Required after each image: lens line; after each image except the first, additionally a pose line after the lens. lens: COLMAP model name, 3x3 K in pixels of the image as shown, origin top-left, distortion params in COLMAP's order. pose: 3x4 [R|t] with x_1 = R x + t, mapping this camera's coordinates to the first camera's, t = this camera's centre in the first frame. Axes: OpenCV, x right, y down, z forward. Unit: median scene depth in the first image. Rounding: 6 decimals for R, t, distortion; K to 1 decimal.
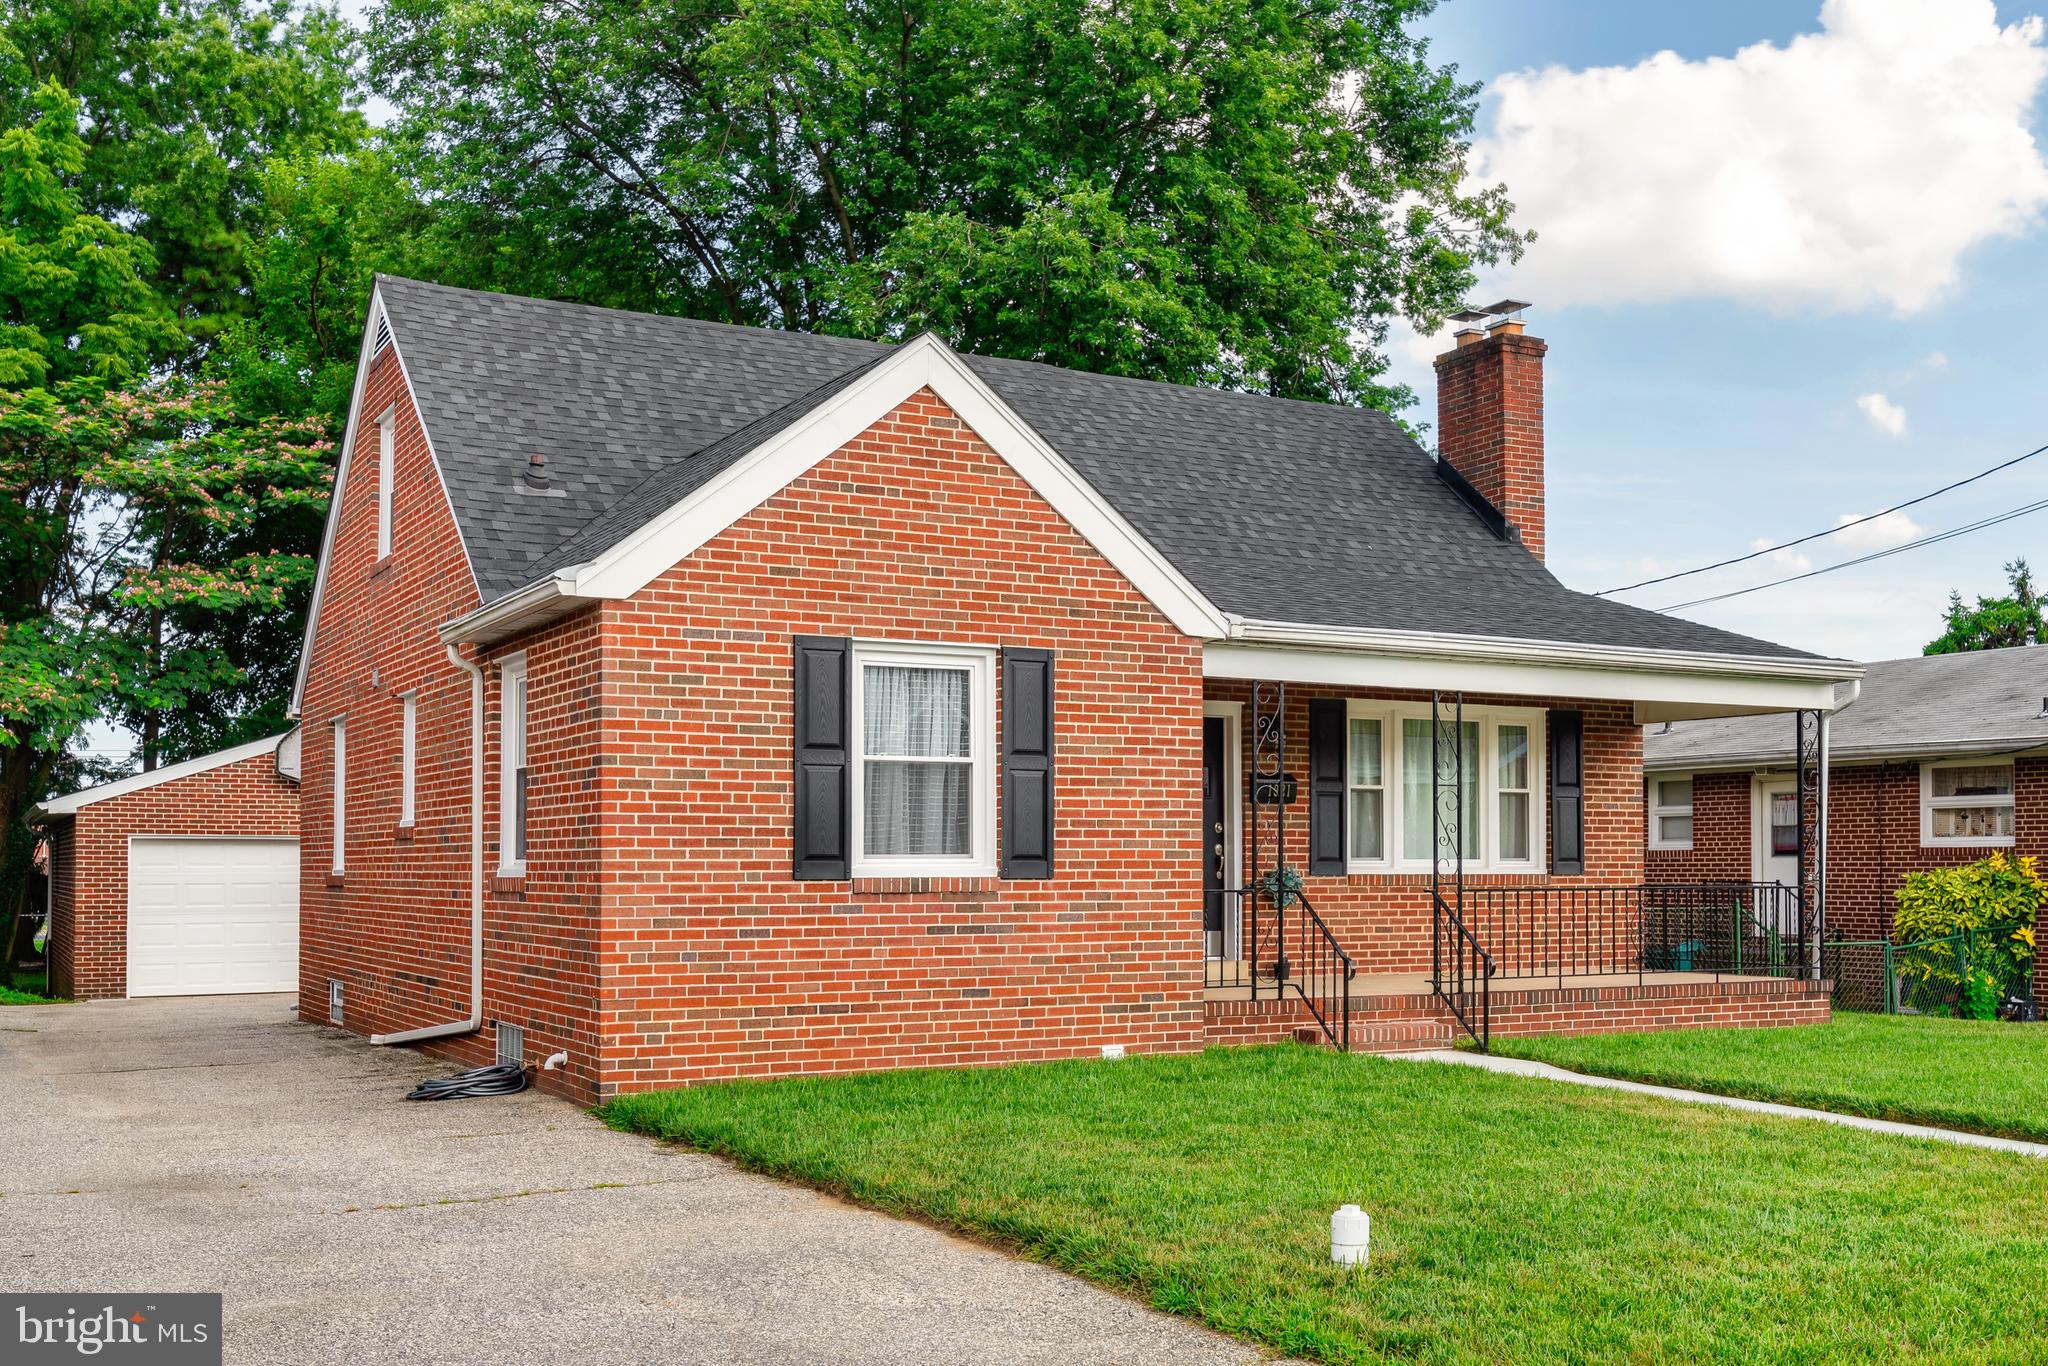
lens RADIAL K [[2066.7, 0, 1073.5], [0, 2066.7, 833.8], [0, 0, 1]] dist [0.004852, 0.001416]
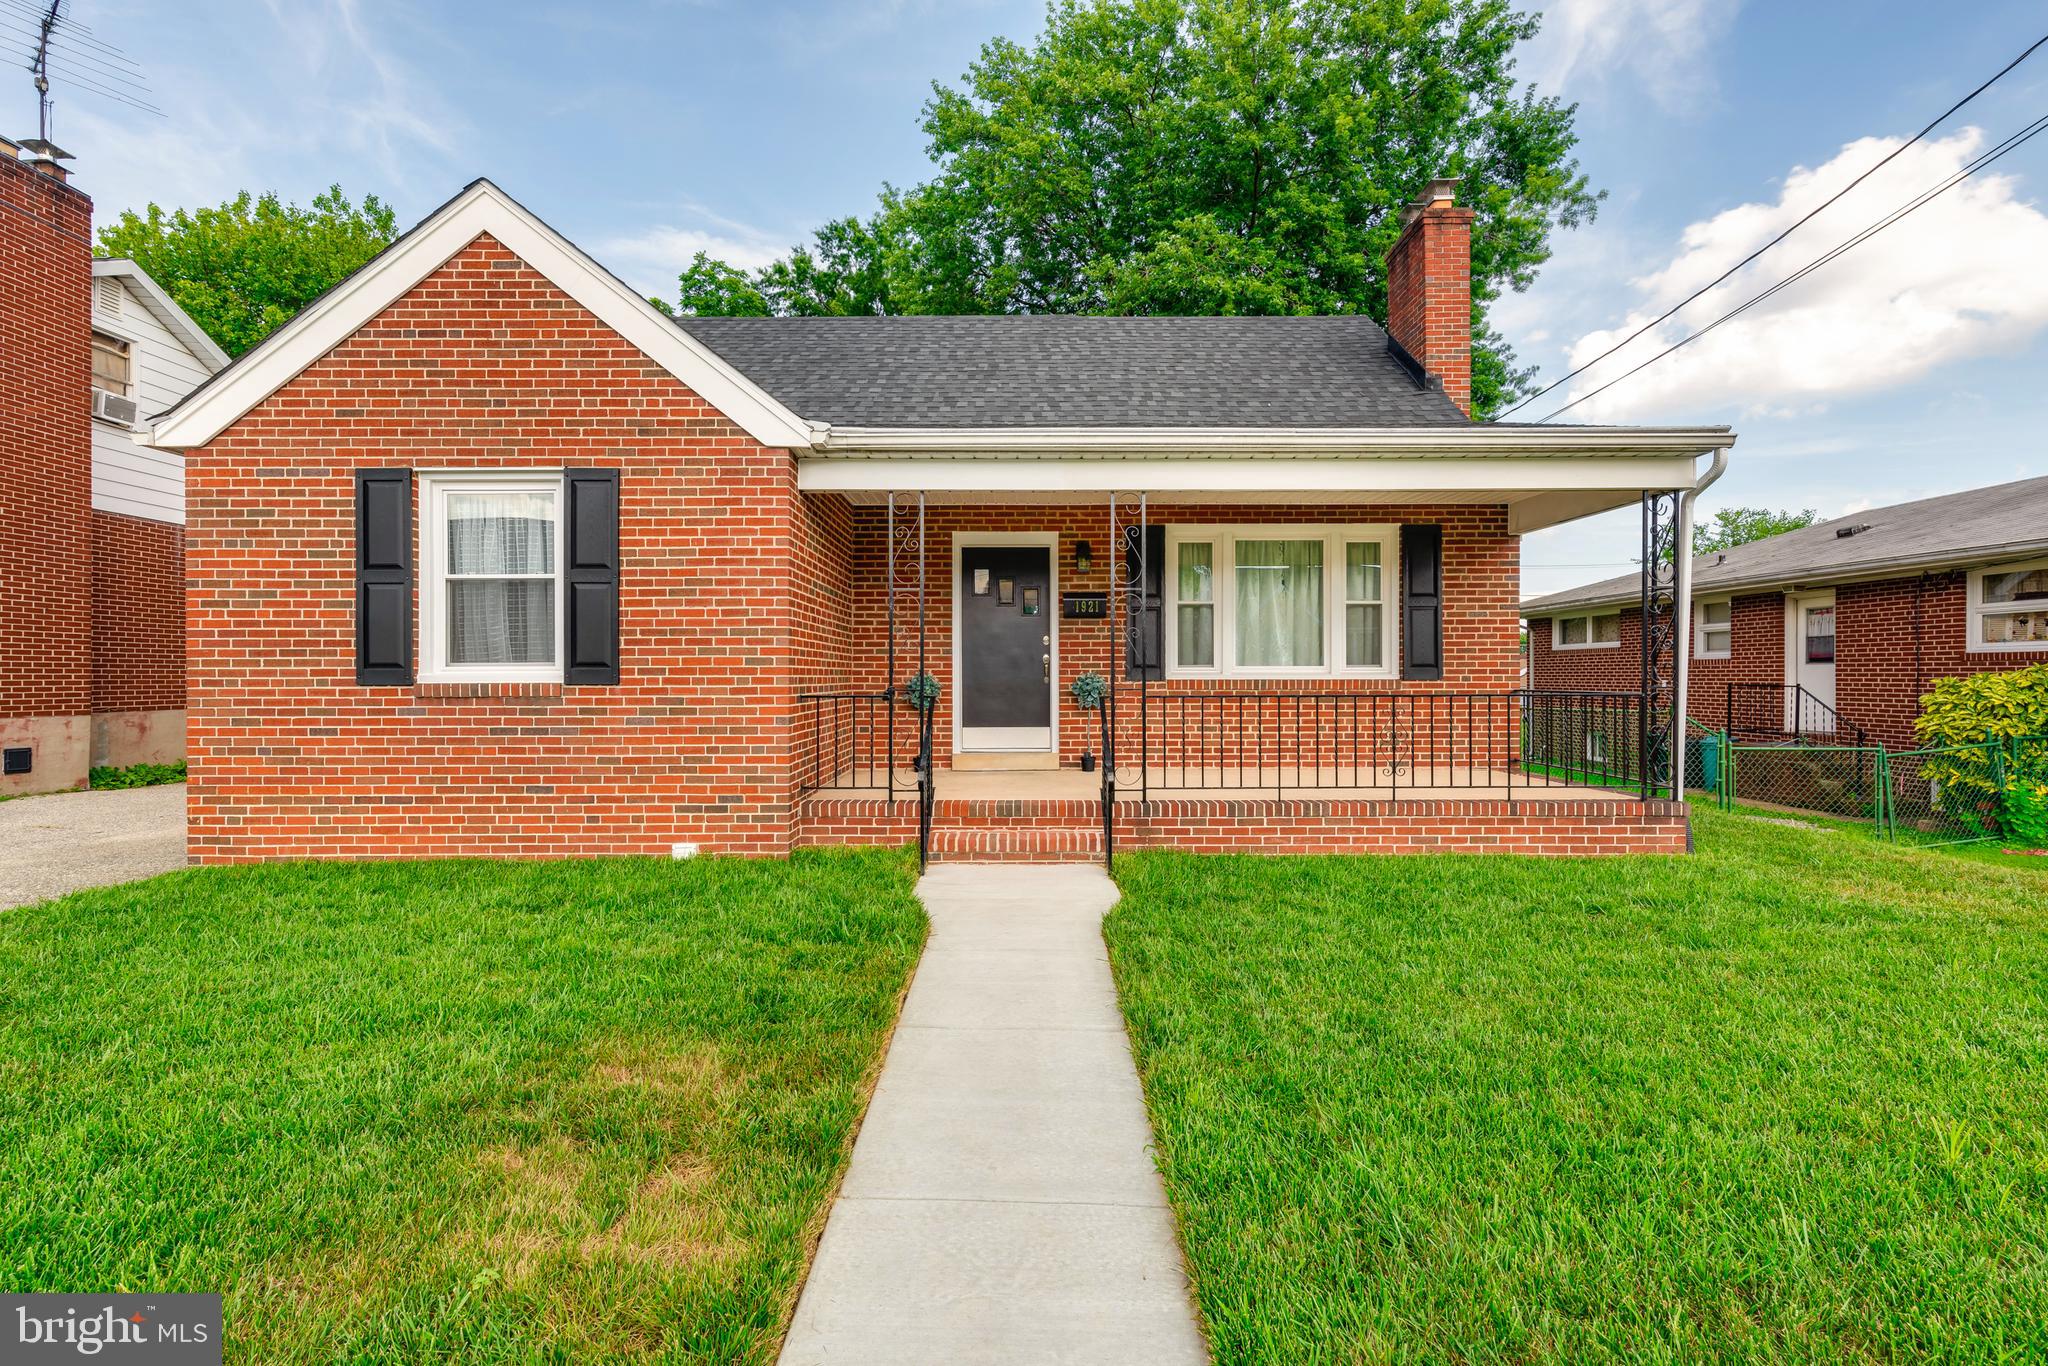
lens RADIAL K [[895.2, 0, 1024.0], [0, 895.2, 683.0], [0, 0, 1]] dist [0.001949, -0.000019]
pose [[0.874413, 0.002936, -0.485174, 0.400537], [0.009451, 0.999689, 0.023081, 0.012404], [0.485091, -0.024768, 0.874113, 0.707387]]
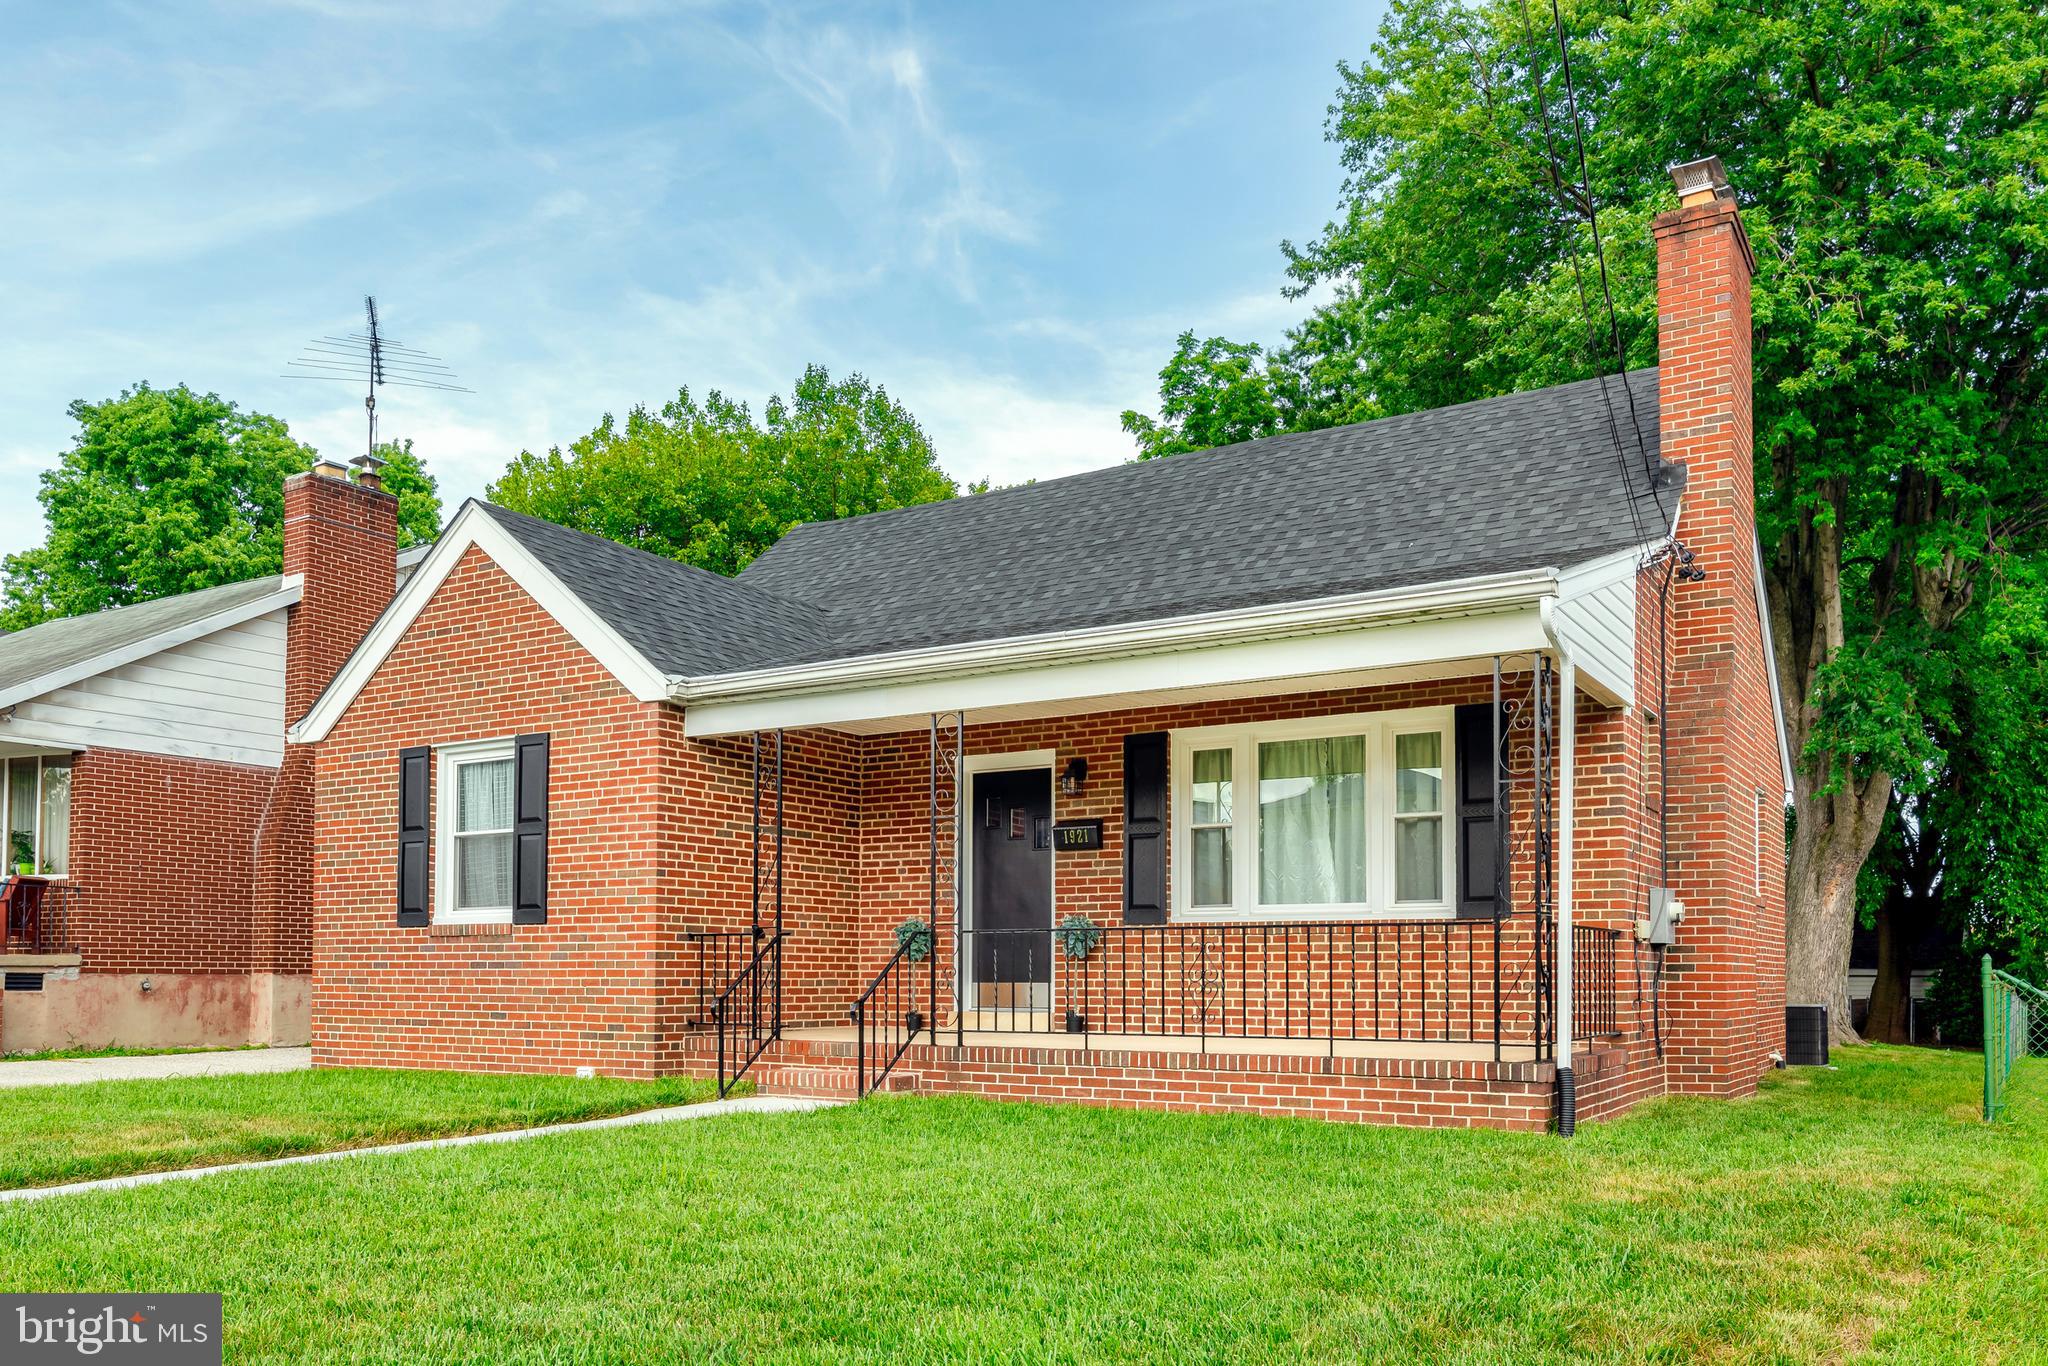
lens RADIAL K [[1593.0, 0, 1067.9], [0, 1593.0, 950.5], [0, 0, 1]] dist [-0.002203, -0.000950]
pose [[0.495163, -0.012273, -0.868713, 0.953059], [0.011385, 0.999906, -0.007638, 0.048415], [0.868726, -0.006108, 0.495256, 0.815689]]
